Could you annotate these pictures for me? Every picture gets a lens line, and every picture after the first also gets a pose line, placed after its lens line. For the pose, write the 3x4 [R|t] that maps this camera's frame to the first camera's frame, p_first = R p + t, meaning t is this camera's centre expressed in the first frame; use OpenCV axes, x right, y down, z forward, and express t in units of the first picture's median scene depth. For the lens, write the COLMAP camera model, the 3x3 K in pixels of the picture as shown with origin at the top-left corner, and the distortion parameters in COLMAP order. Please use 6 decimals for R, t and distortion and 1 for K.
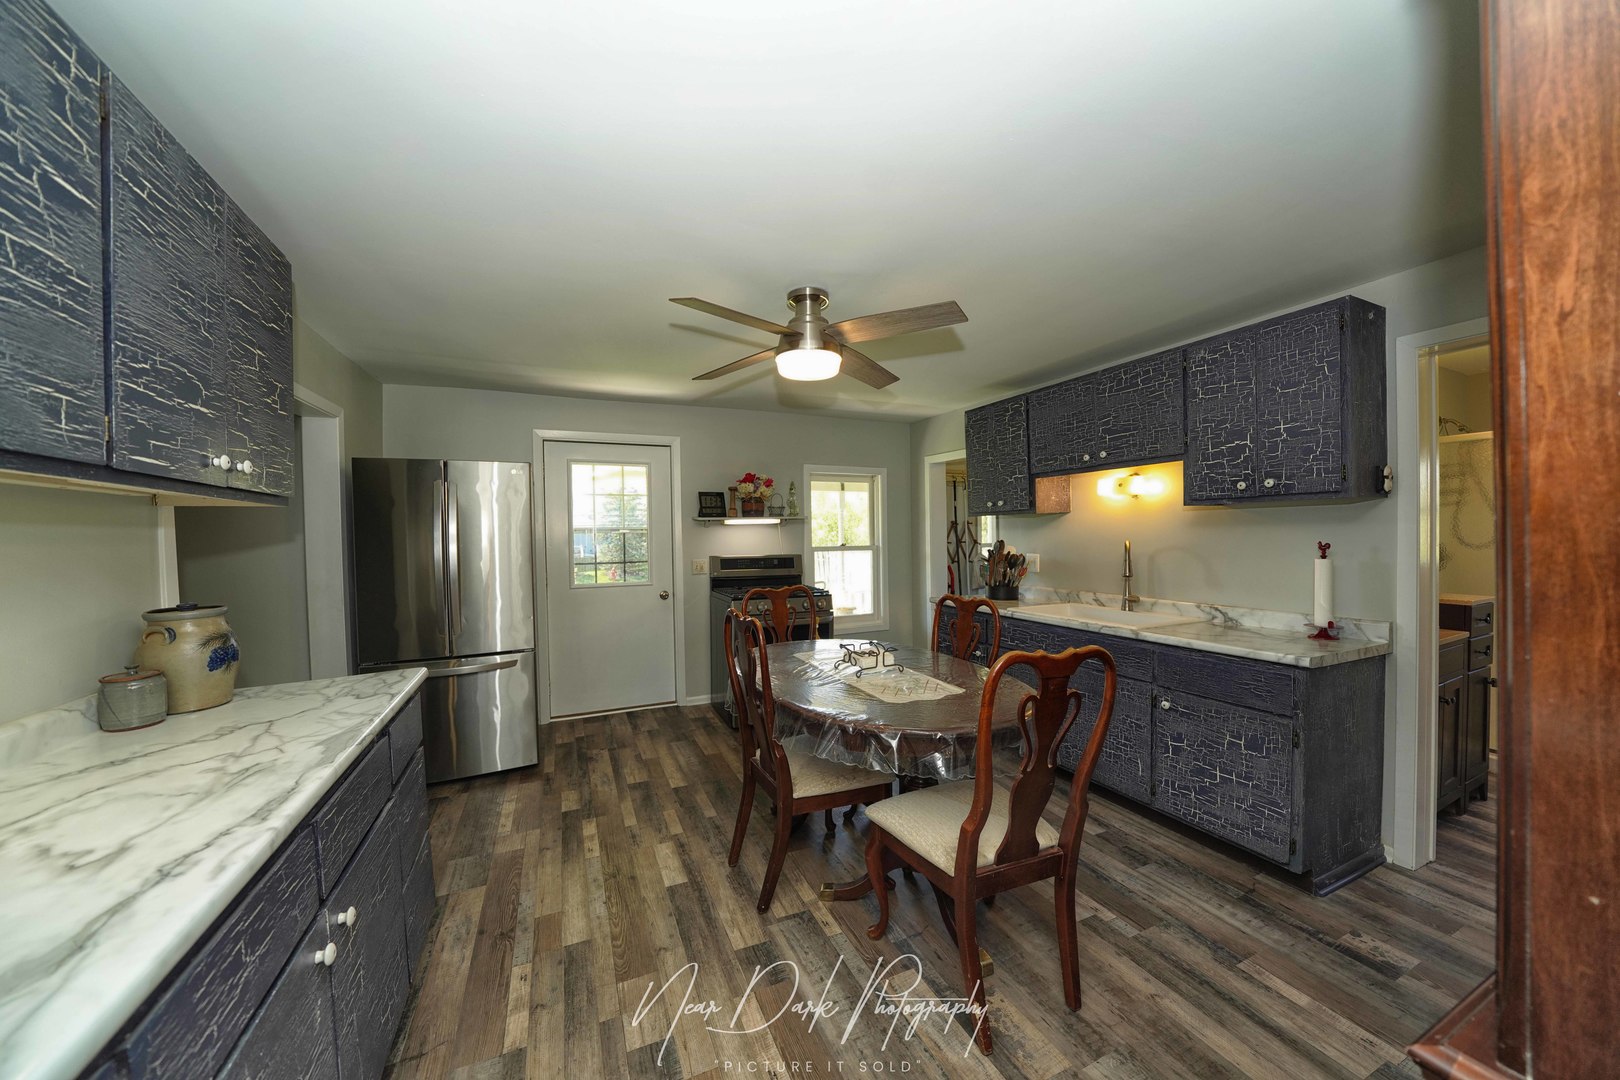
lens RADIAL K [[561.9, 0, 810.0], [0, 561.9, 540.0], [0, 0, 1]] dist [-0.022976, 0.002222]
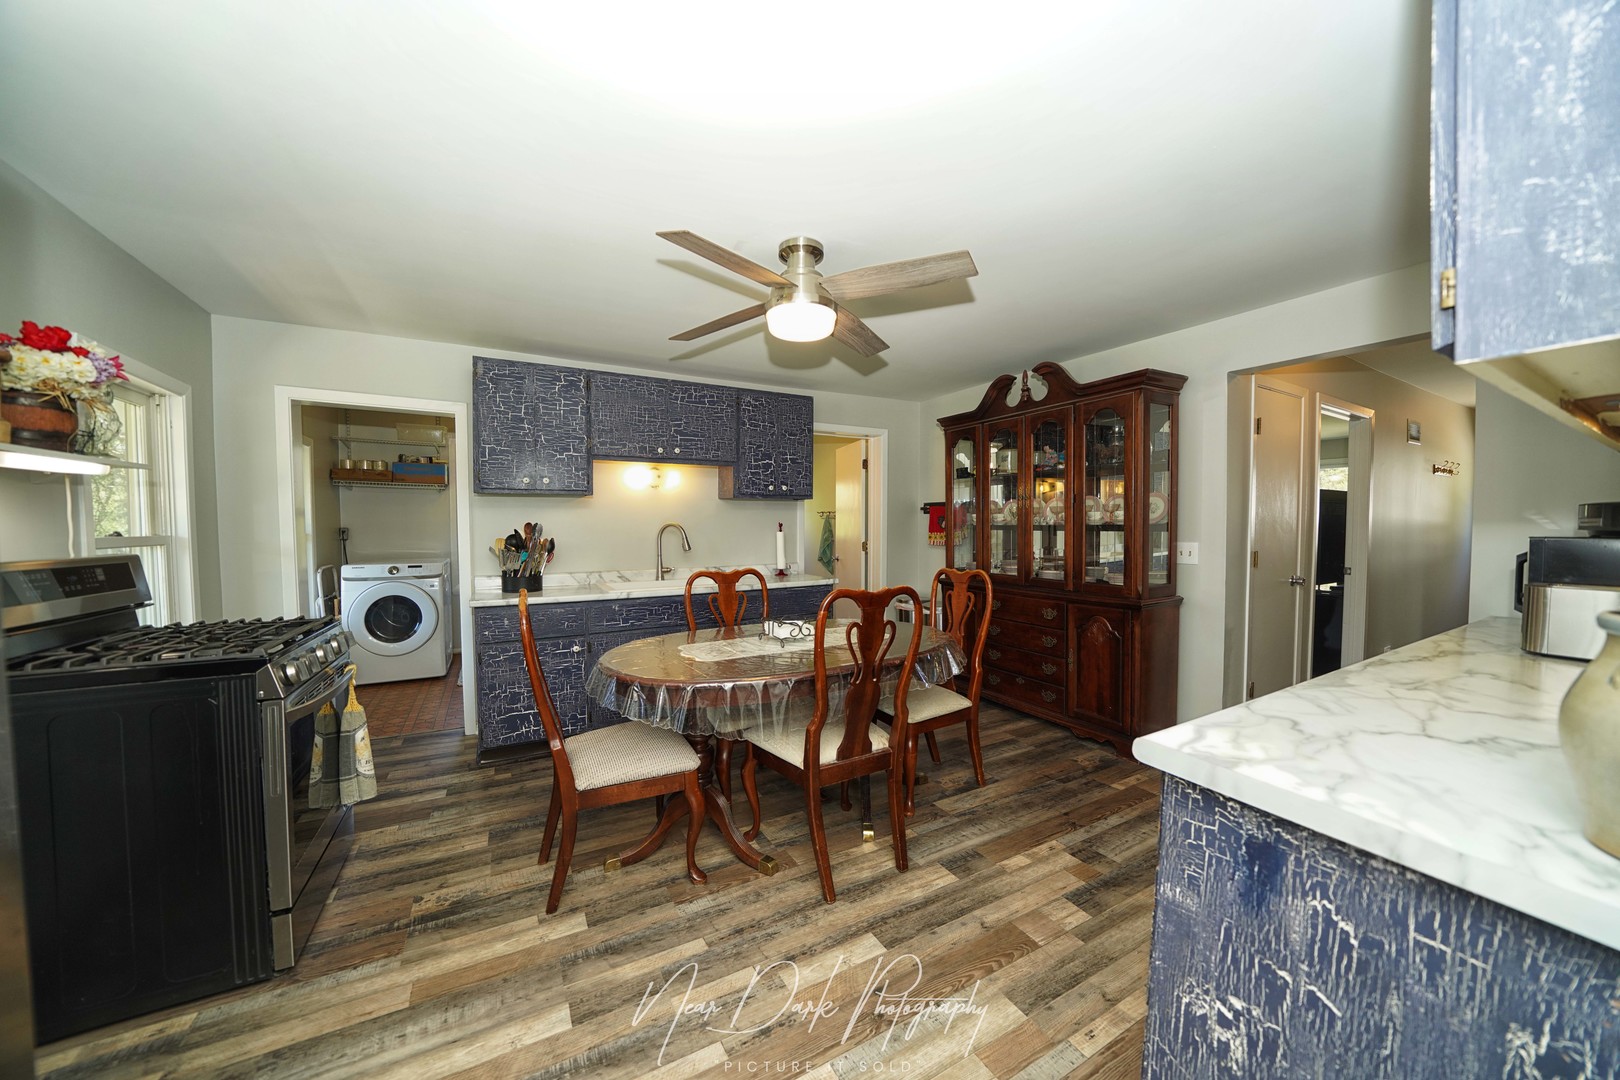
lens RADIAL K [[561.9, 0, 810.0], [0, 561.9, 540.0], [0, 0, 1]] dist [-0.022976, 0.002222]
pose [[-0.089384, -0.014152, 0.995897, -0.898021], [0.014455, 0.999775, 0.015504, 0.032613], [-0.995892, 0.015782, -0.089159, 1.034392]]
